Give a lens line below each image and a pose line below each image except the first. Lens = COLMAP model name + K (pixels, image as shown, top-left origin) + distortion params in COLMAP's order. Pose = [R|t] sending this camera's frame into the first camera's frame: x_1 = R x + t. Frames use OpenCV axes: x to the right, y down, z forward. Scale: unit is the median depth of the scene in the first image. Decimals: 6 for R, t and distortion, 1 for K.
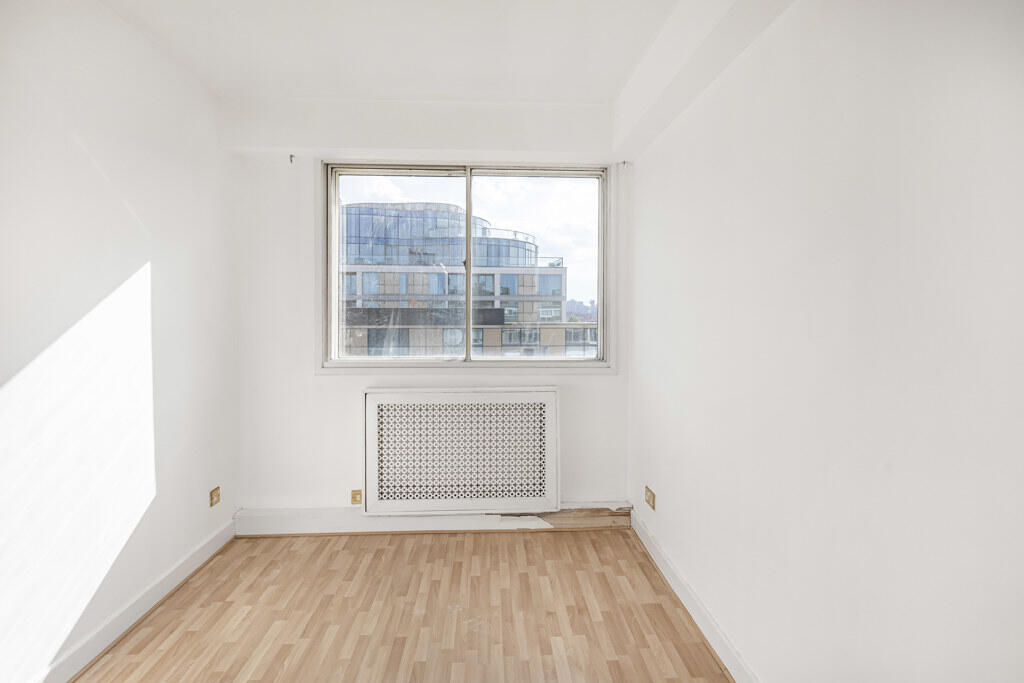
lens RADIAL K [[515.2, 0, 513.1], [0, 515.2, 327.0], [0, 0, 1]] dist [-0.005418, -0.000296]
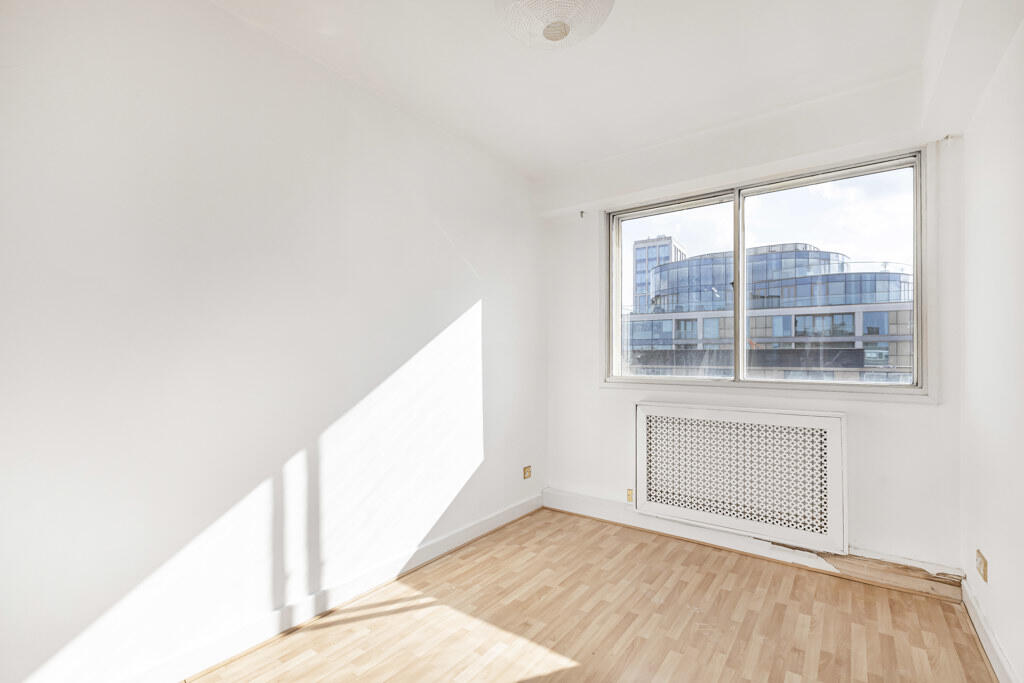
lens RADIAL K [[456.2, 0, 512.7], [0, 456.2, 360.9], [0, 0, 1]] dist [0.000864, -0.001902]
pose [[0.774140, 0.006332, -0.632982, 0.144002], [-0.017604, 0.999779, -0.011529, 0.046963], [0.632769, 0.020068, 0.774080, 0.033102]]
